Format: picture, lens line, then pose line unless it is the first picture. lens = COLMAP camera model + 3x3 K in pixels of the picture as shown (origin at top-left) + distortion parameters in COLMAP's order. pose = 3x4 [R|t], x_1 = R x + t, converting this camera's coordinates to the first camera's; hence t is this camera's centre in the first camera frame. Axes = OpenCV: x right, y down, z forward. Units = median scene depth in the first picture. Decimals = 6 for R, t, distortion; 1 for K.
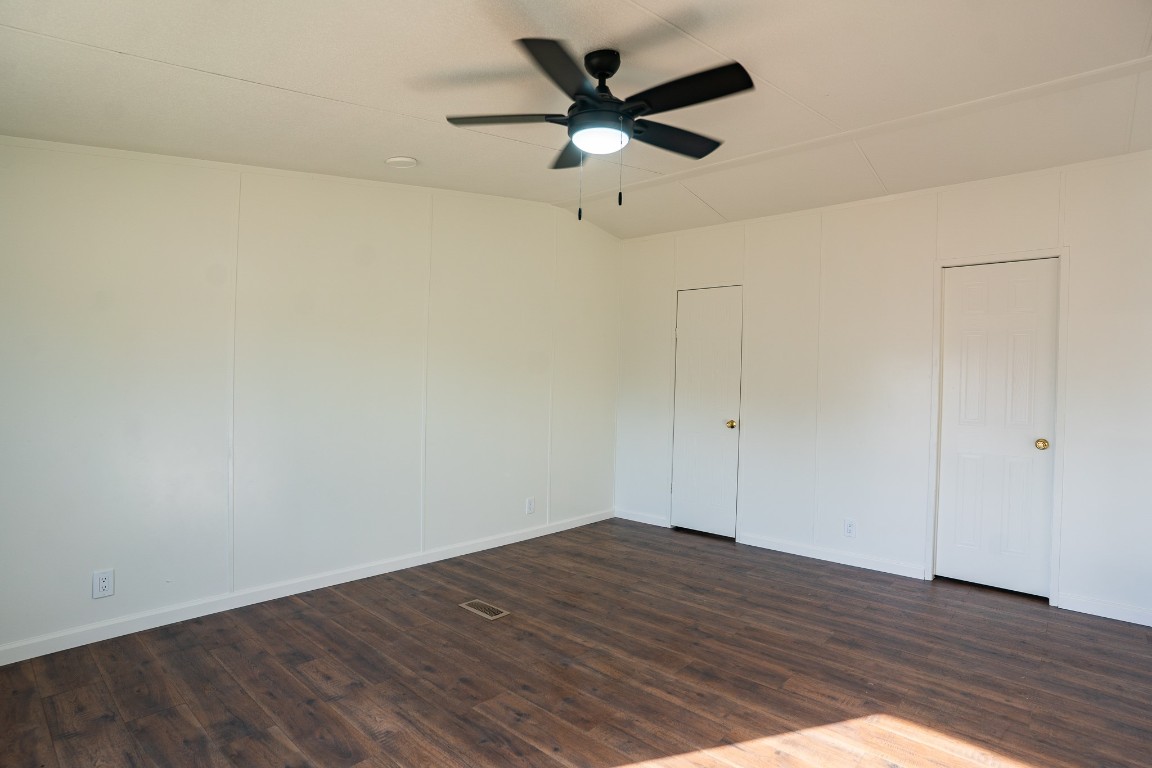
lens RADIAL K [[597.2, 0, 576.0], [0, 597.2, 384.0], [0, 0, 1]] dist [-0.087426, 0.042451]
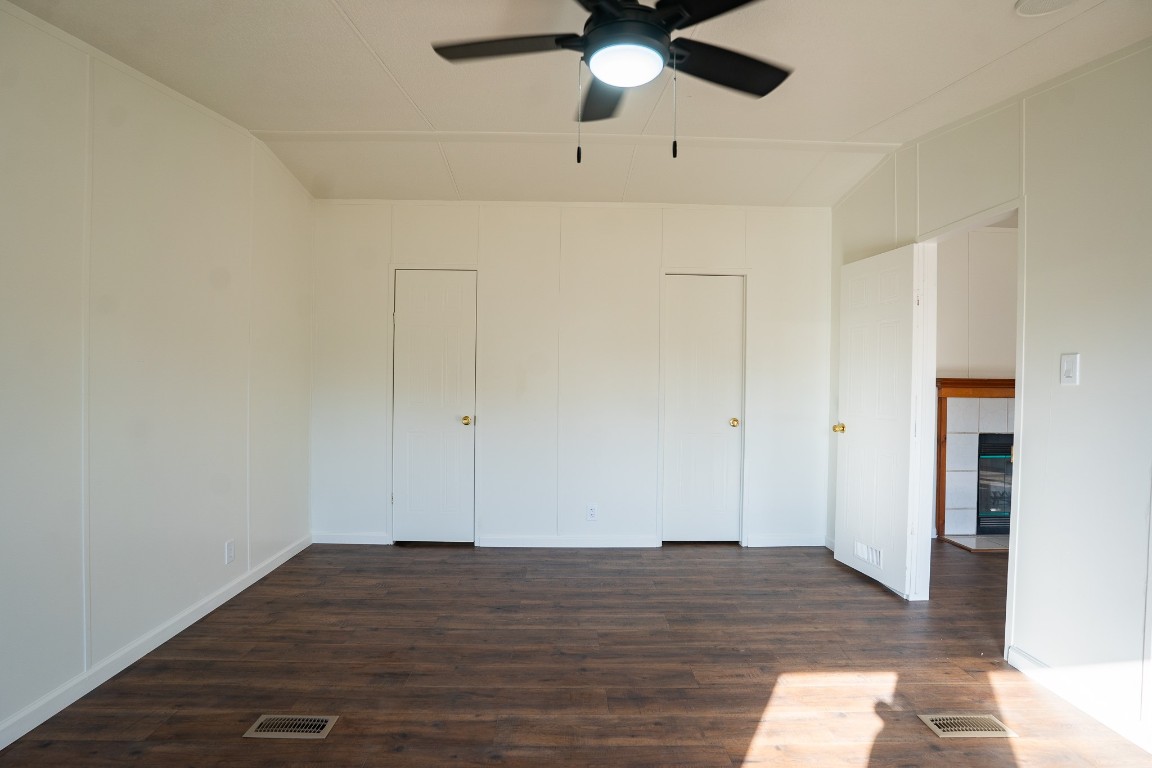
lens RADIAL K [[597.2, 0, 576.0], [0, 597.2, 384.0], [0, 0, 1]] dist [-0.087426, 0.042451]
pose [[0.727755, -0.019370, 0.685564, -0.349357], [0.008688, 0.999781, 0.019026, -0.000079], [-0.685783, -0.007890, 0.727764, 0.330172]]
